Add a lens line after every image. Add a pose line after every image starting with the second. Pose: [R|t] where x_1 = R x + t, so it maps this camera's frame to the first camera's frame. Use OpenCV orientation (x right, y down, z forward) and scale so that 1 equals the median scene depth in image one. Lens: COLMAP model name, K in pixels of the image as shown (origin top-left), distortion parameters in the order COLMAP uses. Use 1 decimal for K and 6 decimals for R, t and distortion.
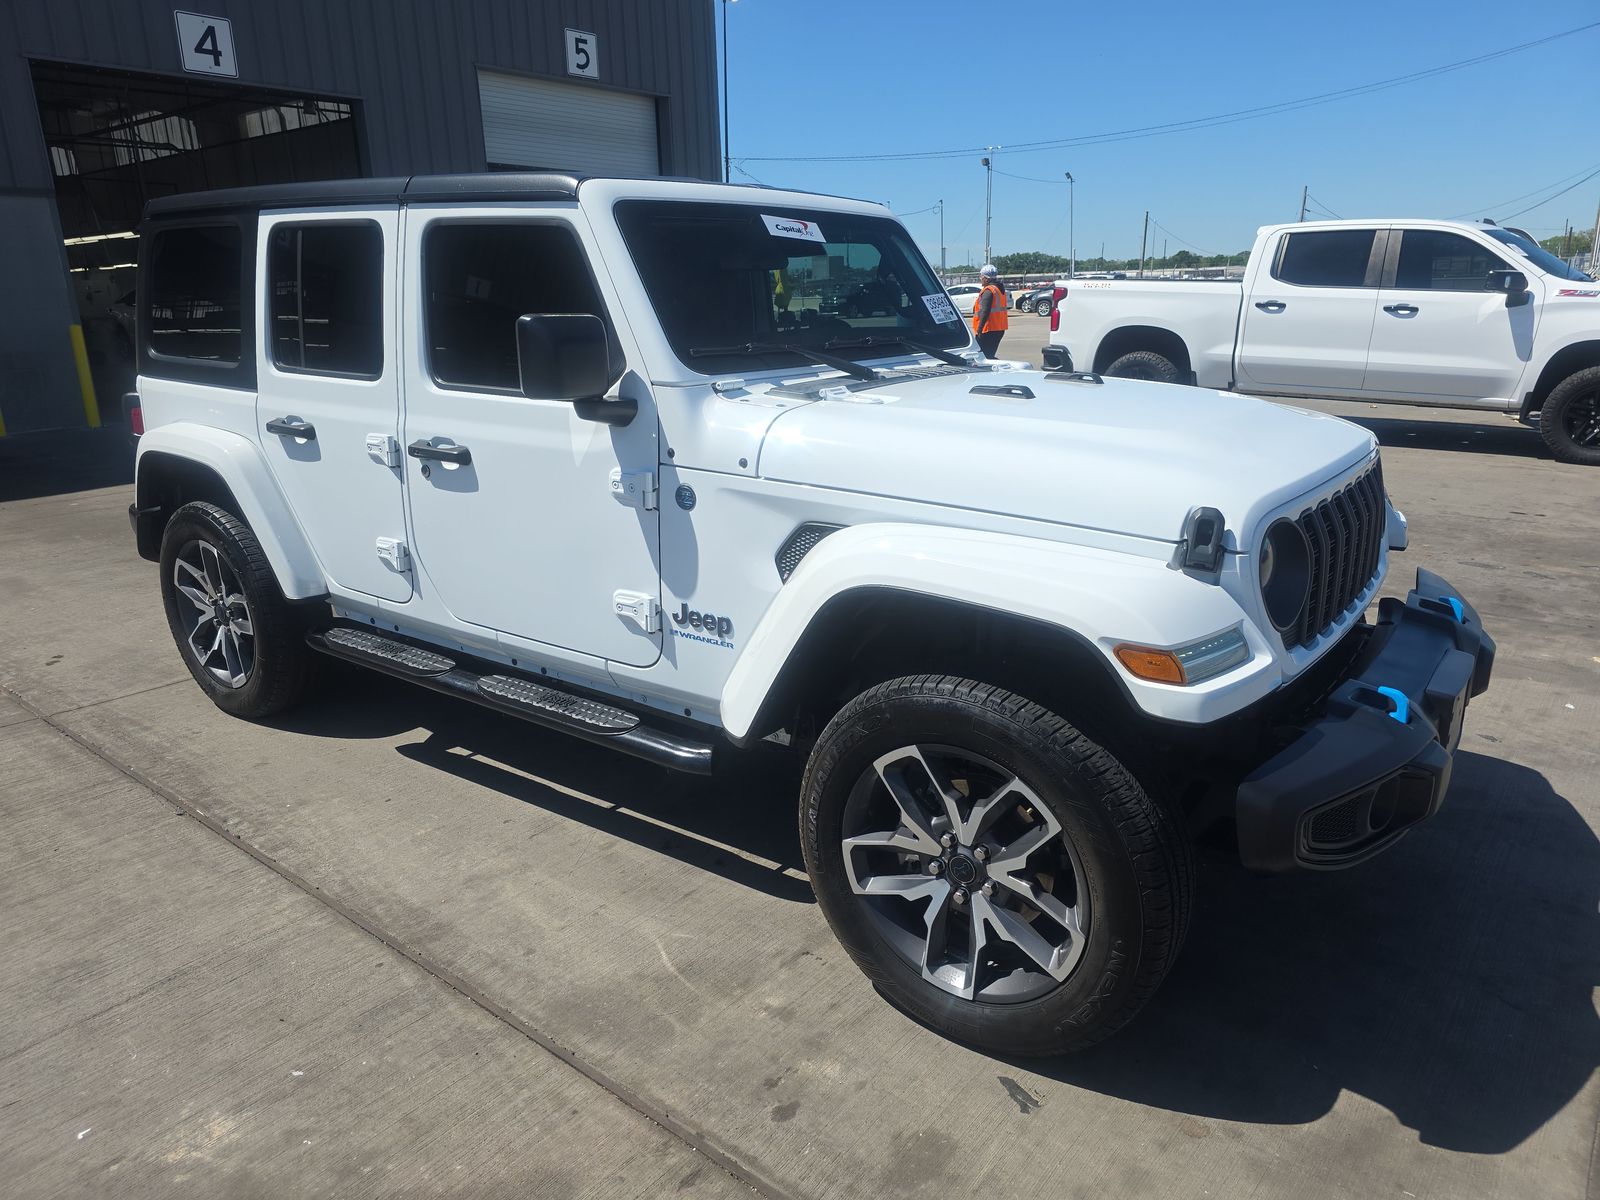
lens RADIAL K [[1083.9, 0, 799.8], [0, 1083.9, 608.0], [0, 0, 1]] dist [0.040046, -0.030832]
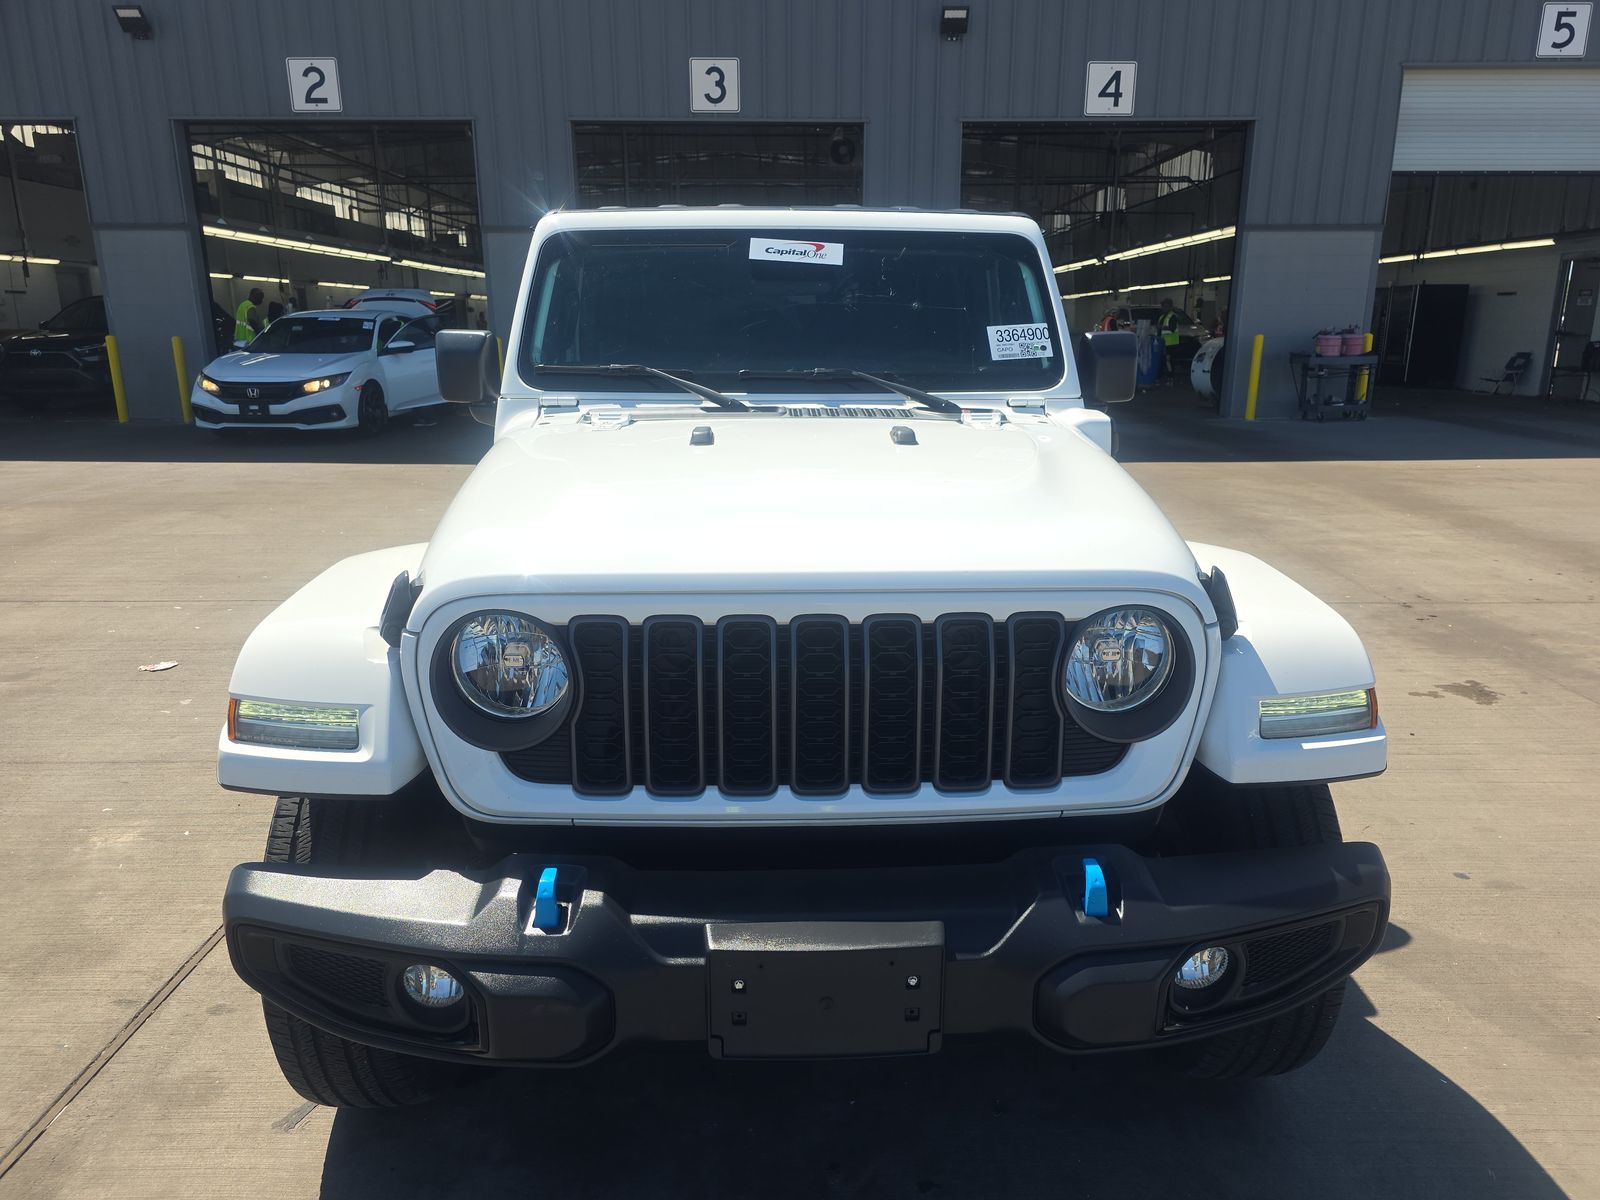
lens RADIAL K [[1083.9, 0, 806.0], [0, 1083.9, 603.9], [0, 0, 1]] dist [0.040046, -0.030832]
pose [[0.630821, 0.216335, -0.745160, 0.195670], [-0.231348, 0.969107, 0.085501, -0.034585], [0.740637, 0.118456, 0.661382, 0.107454]]
